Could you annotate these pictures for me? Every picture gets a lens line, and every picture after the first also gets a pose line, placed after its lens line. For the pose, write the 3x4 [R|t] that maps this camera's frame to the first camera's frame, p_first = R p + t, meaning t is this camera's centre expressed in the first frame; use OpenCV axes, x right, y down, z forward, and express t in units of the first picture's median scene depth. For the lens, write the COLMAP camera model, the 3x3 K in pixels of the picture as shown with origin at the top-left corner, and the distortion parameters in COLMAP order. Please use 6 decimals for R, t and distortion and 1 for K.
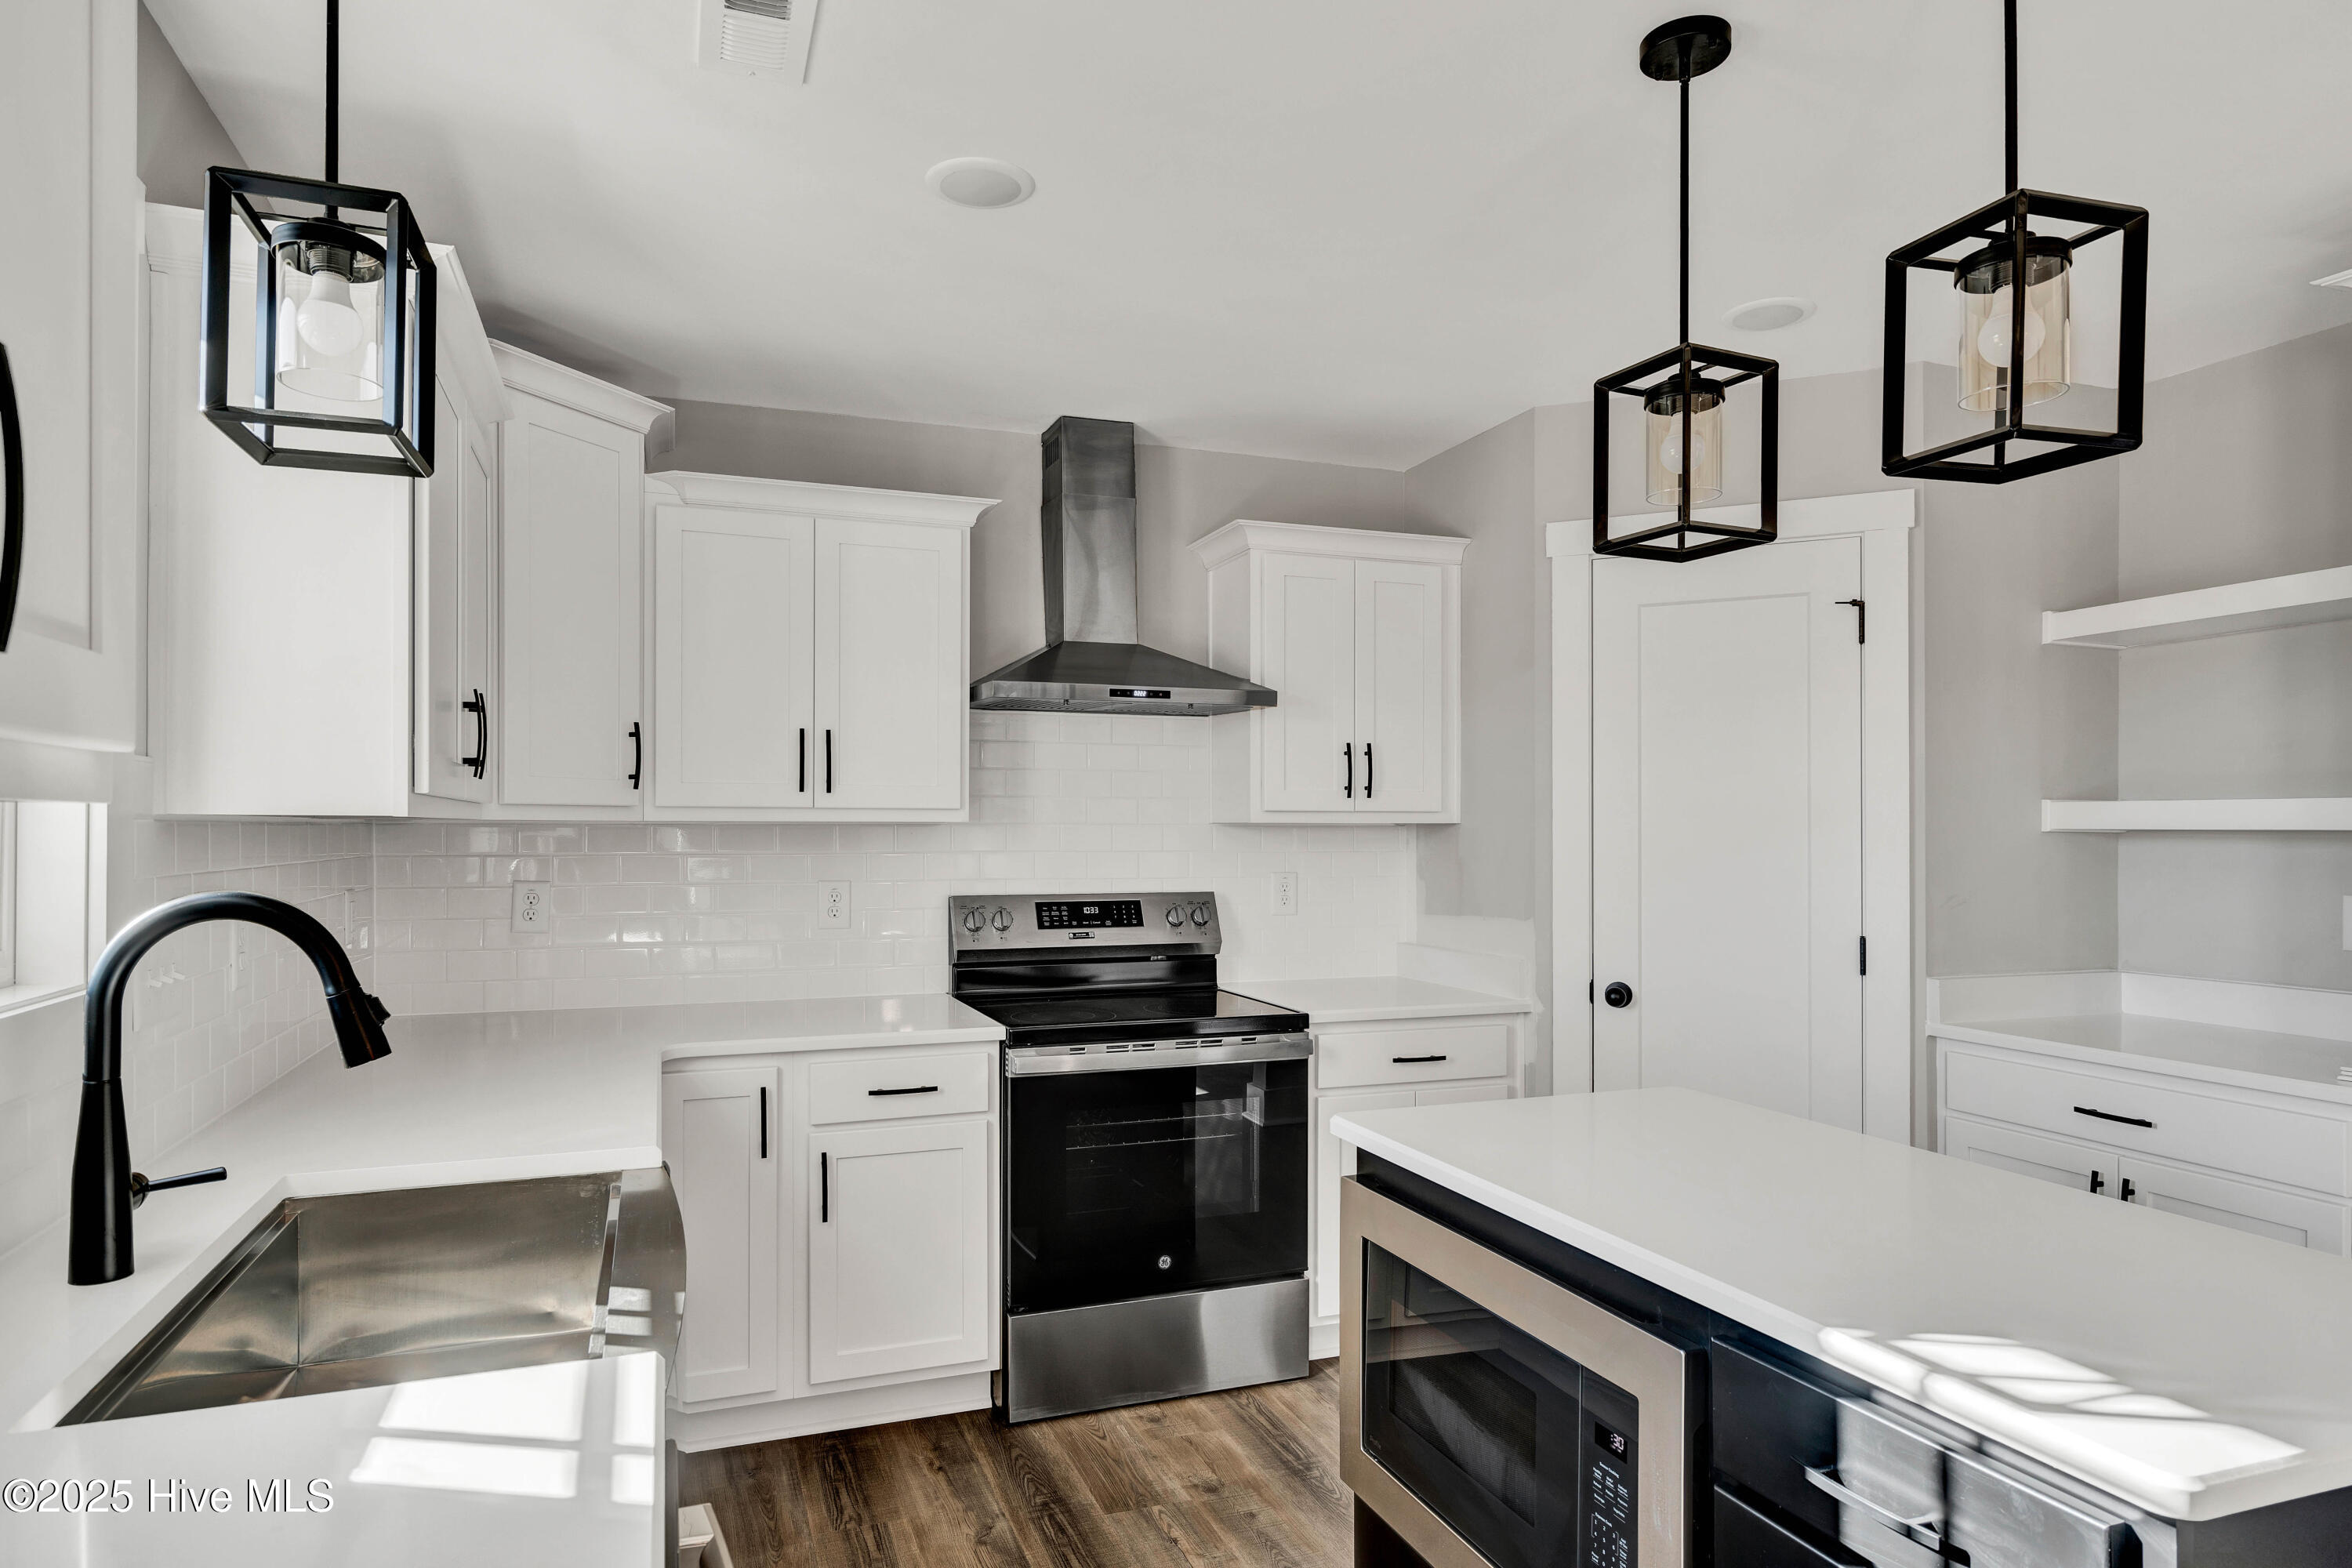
lens RADIAL K [[1384.7, 0, 1174.6], [0, 1384.7, 823.3], [0, 0, 1]] dist [0.042967, -0.000009]
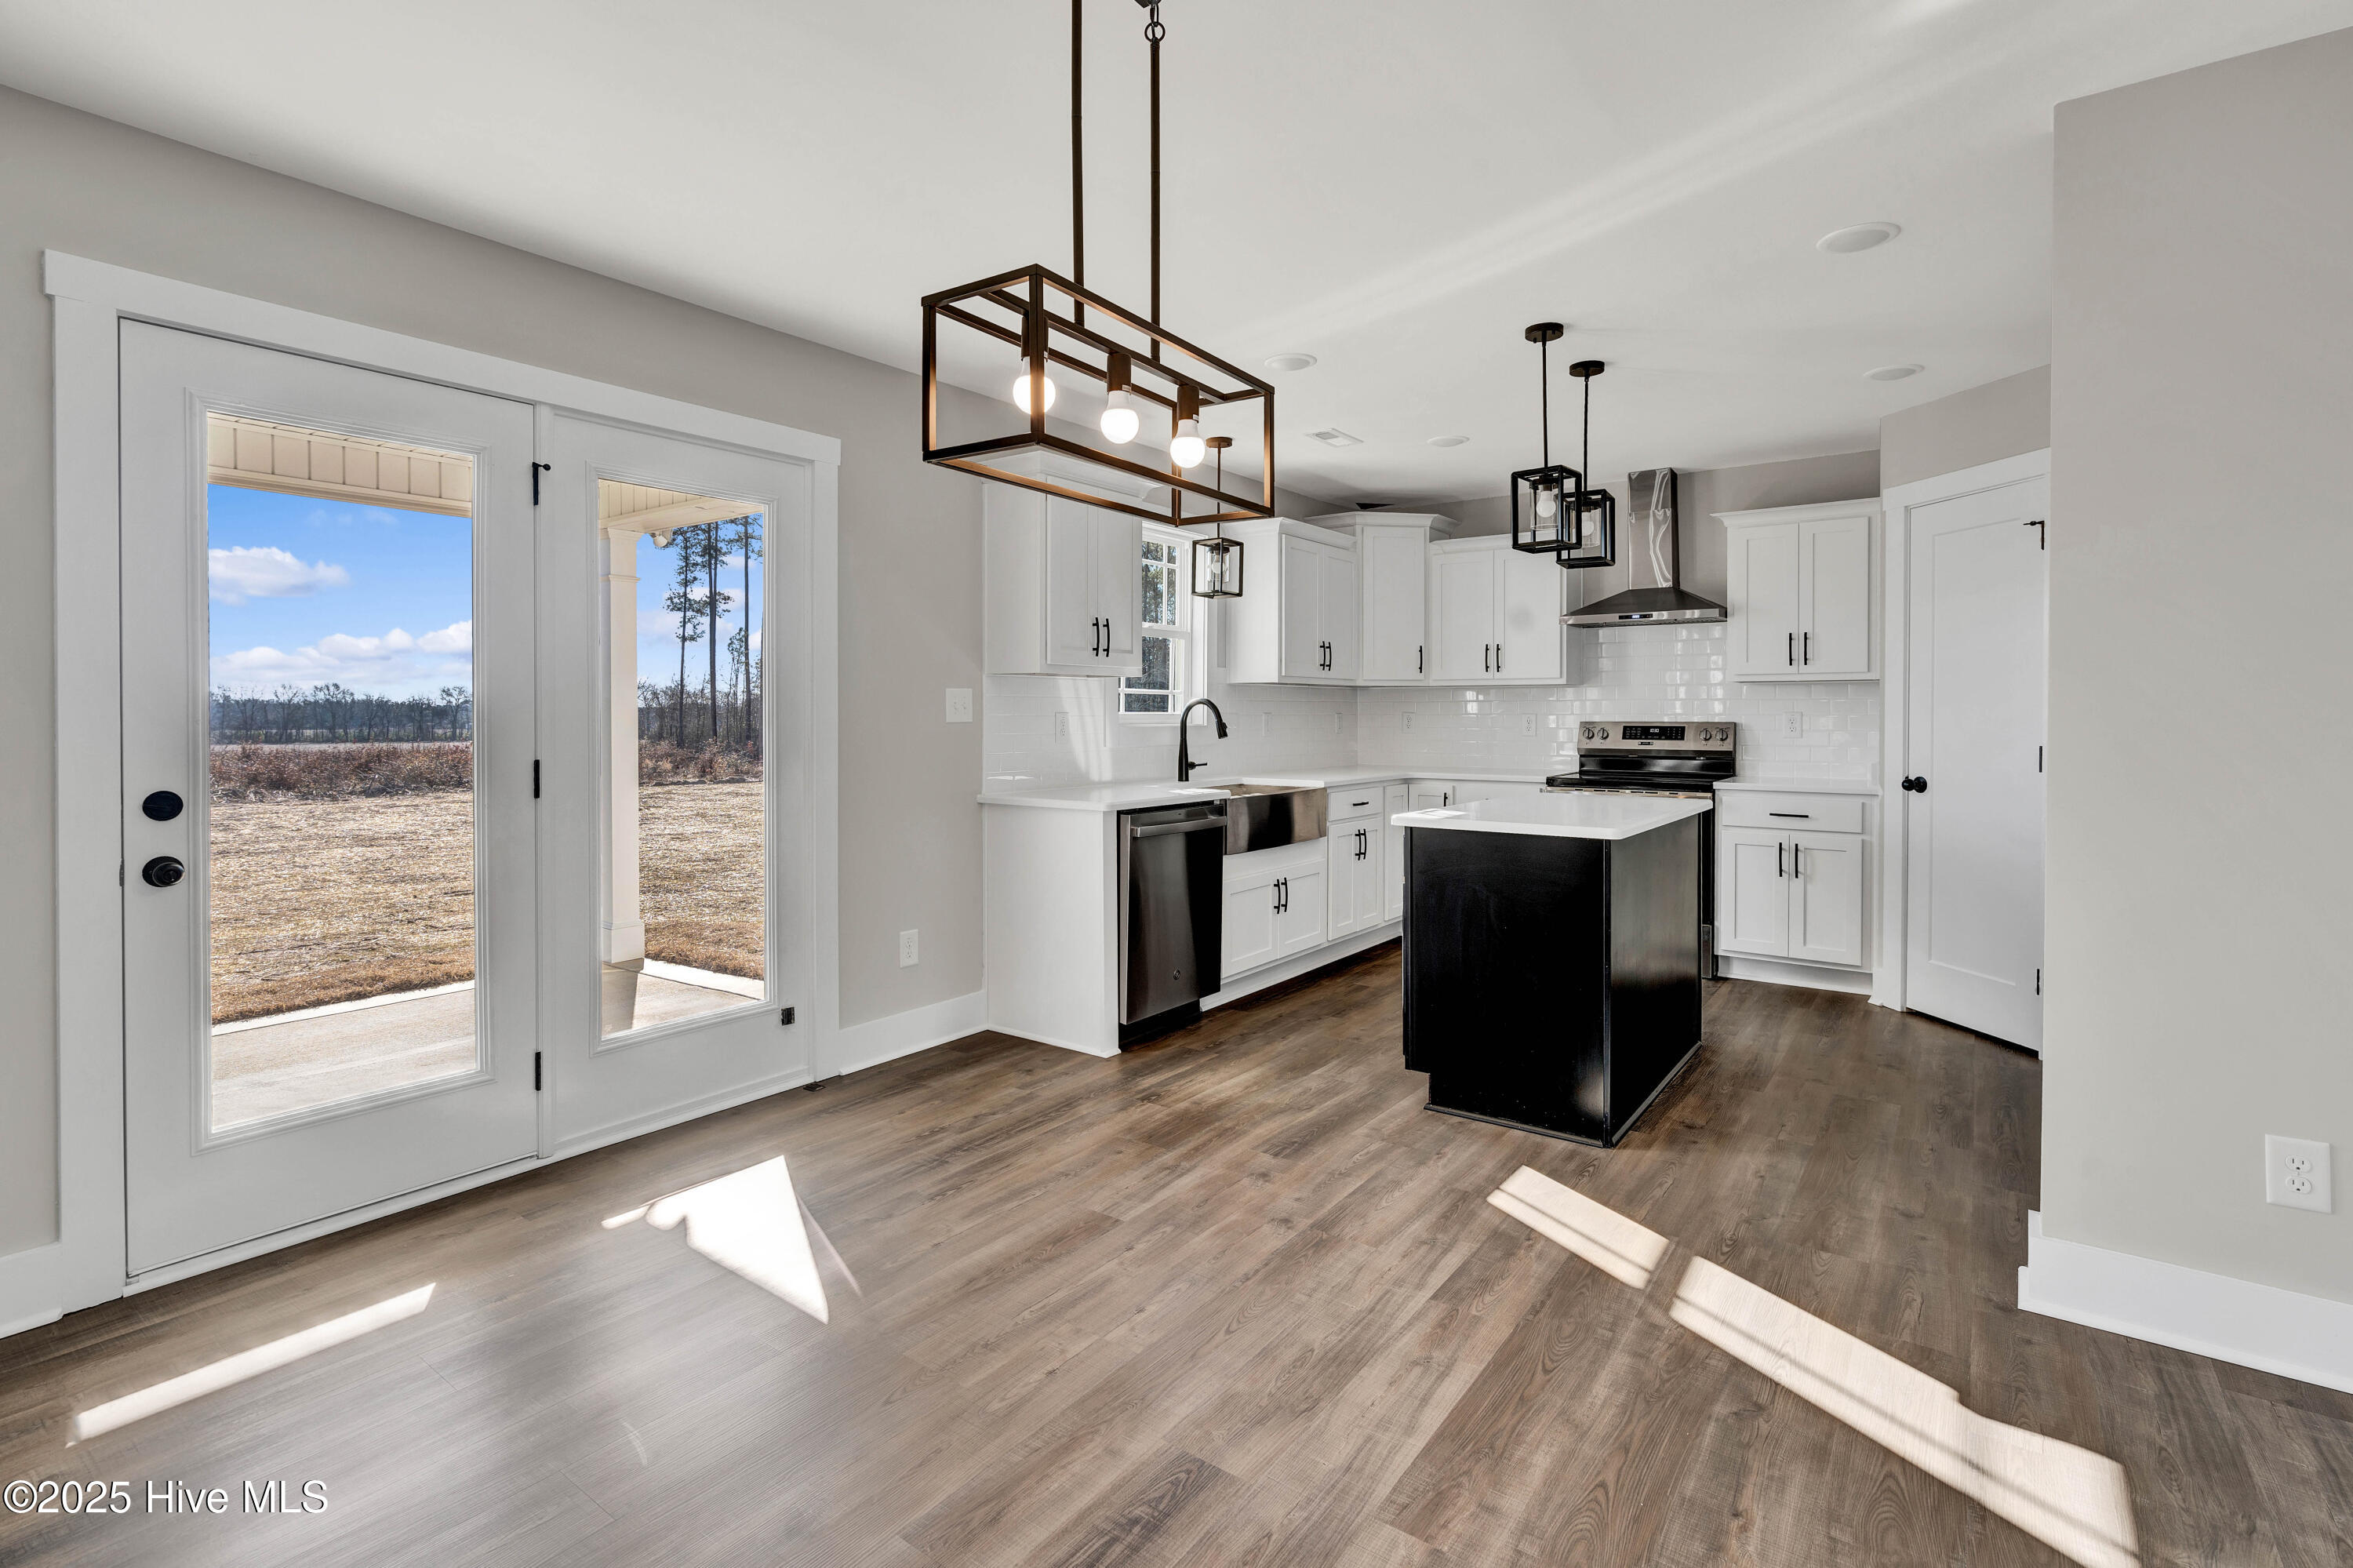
lens RADIAL K [[1057.0, 0, 1176.5], [0, 1057.0, 784.0], [0, 0, 1]] dist [-0.052484, -0.000027]
pose [[0.540769, 0.051703, -0.839581, 0.799809], [0.006851, 0.997805, 0.065859, 0.037692], [0.841143, -0.041367, 0.539228, -0.323595]]
